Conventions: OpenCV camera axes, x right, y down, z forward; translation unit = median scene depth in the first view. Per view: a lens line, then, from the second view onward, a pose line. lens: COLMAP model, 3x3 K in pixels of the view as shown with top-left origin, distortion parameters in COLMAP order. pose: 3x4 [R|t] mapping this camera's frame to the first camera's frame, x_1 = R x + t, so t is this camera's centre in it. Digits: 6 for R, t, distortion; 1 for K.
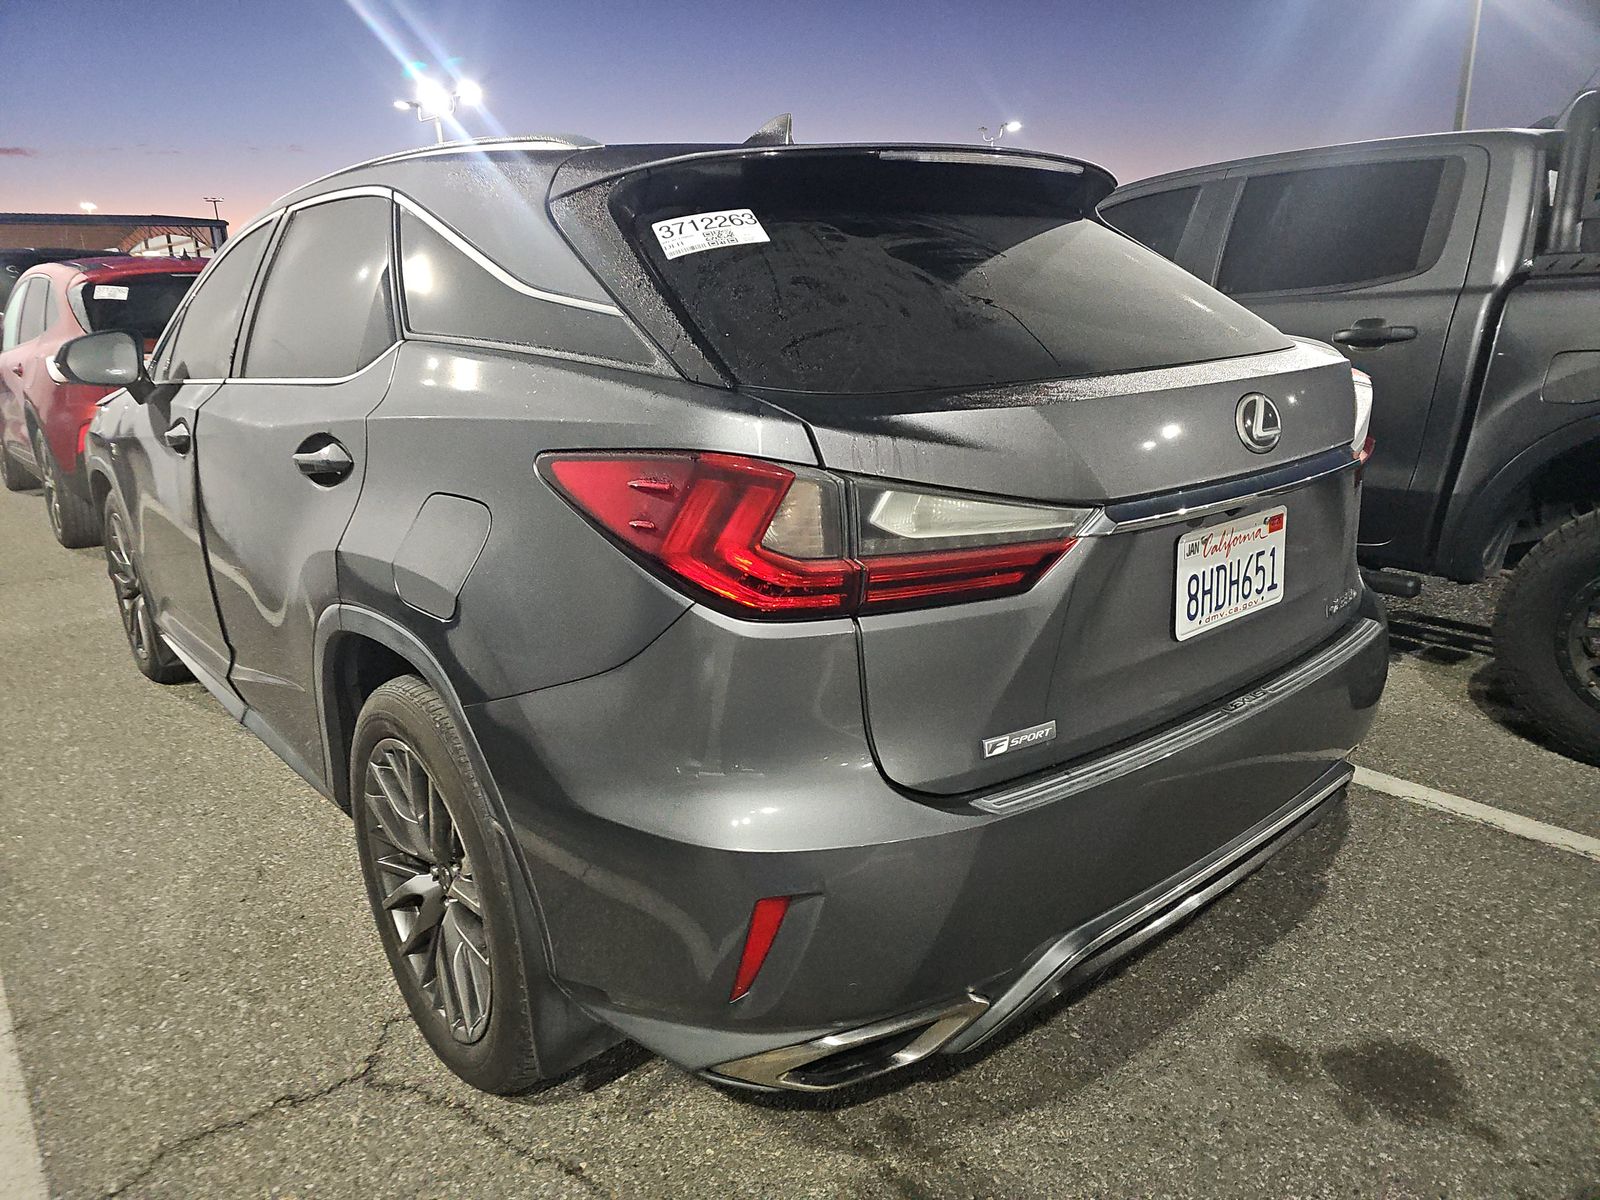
lens RADIAL K [[1059.1, 0, 789.3], [0, 1059.1, 602.1], [0, 0, 1]] dist [0.029589, -0.018134]
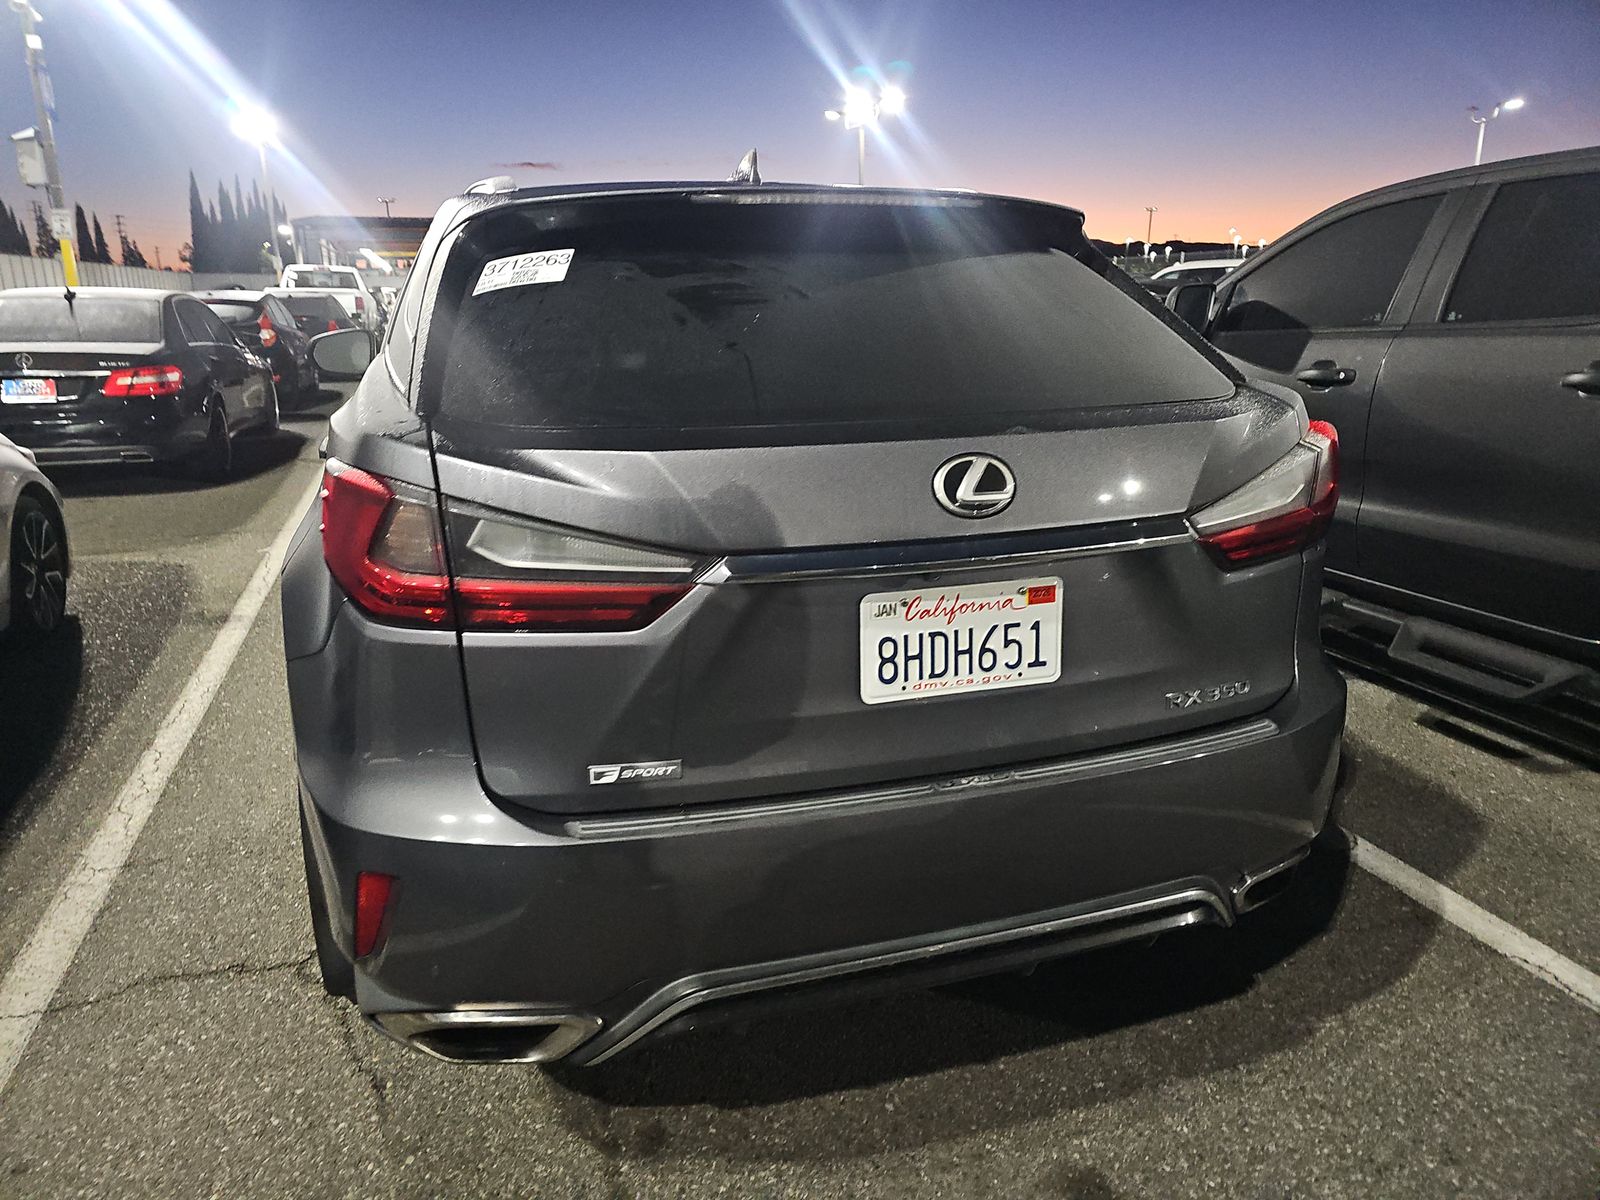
lens RADIAL K [[1059.1, 0, 757.4], [0, 1059.1, 579.4], [0, 0, 1]] dist [0.029589, -0.018134]
pose [[0.926384, 0.114935, -0.358612, 0.574736], [-0.121523, 0.992580, 0.004196, -0.063257], [0.356433, 0.039693, 0.933477, 0.068387]]
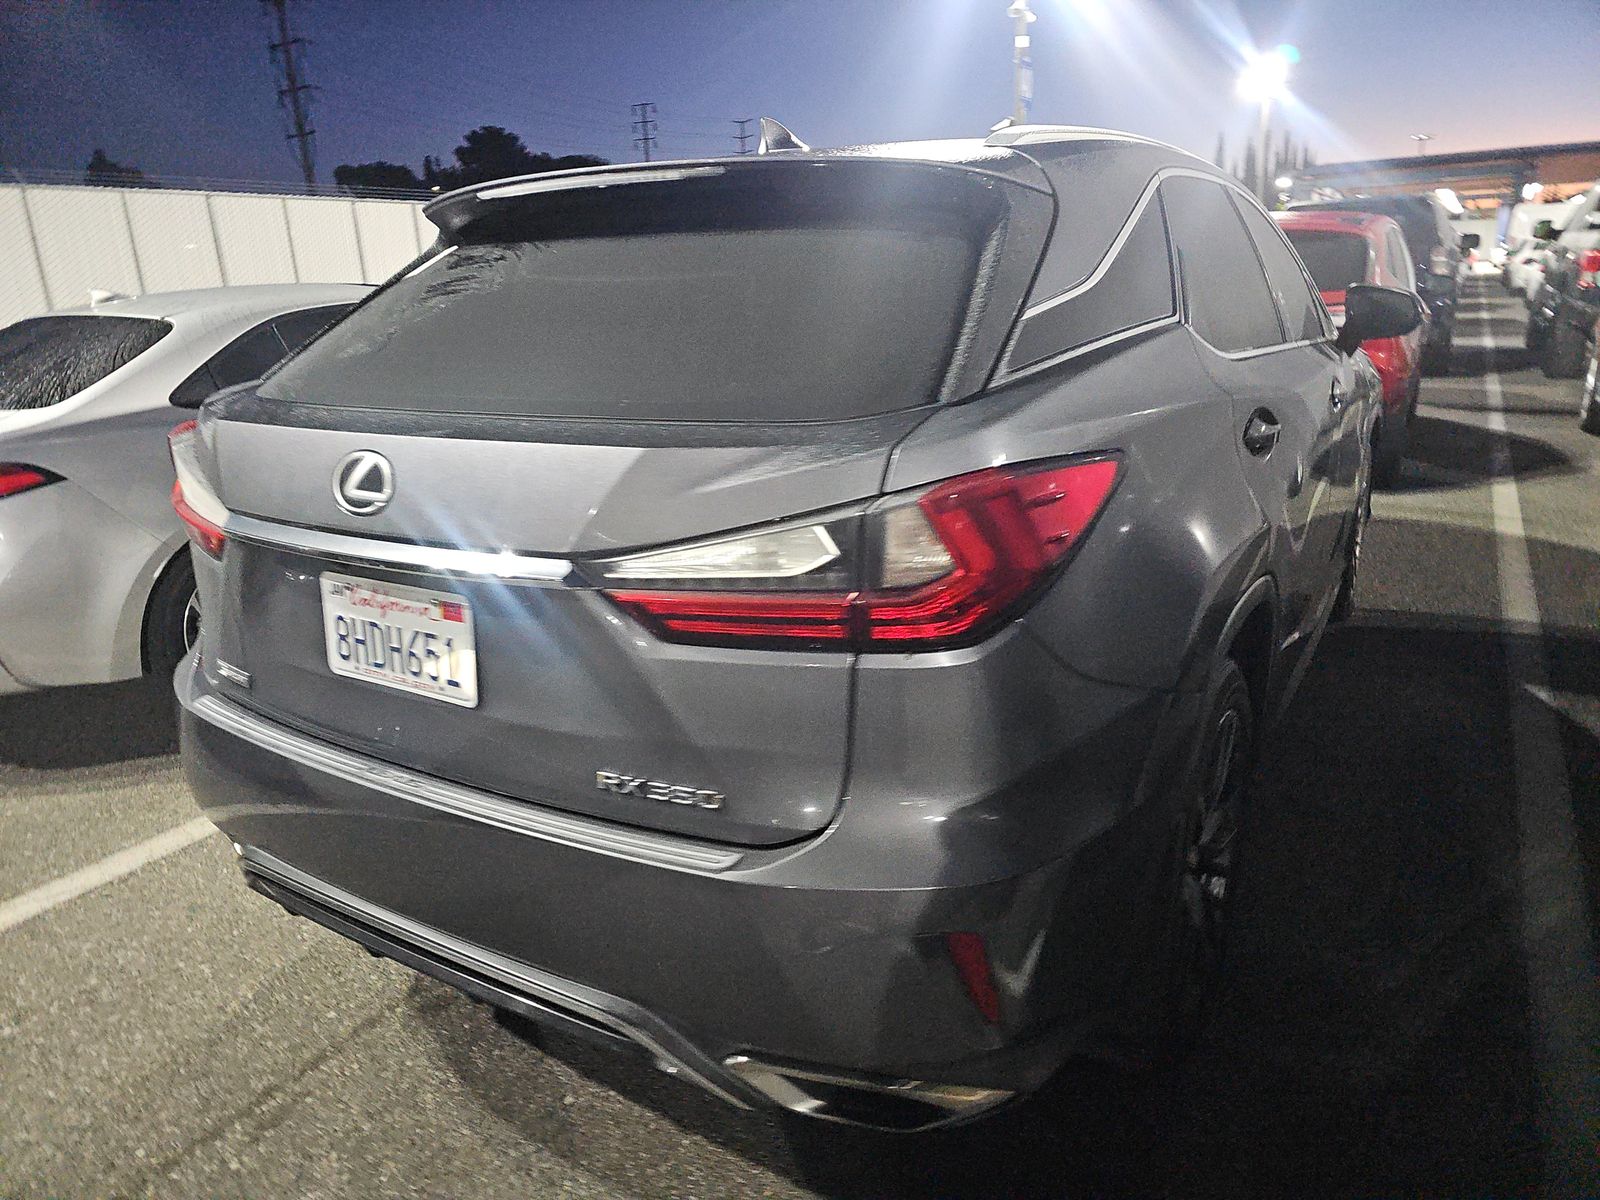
lens RADIAL K [[1059.1, 0, 793.5], [0, 1059.1, 600.9], [0, 0, 1]] dist [0.029589, -0.018134]
pose [[0.306643, 0.286511, -0.907679, 1.347047], [-0.232111, 0.947340, 0.220615, -0.341836], [0.923090, 0.143032, 0.356998, 0.980512]]
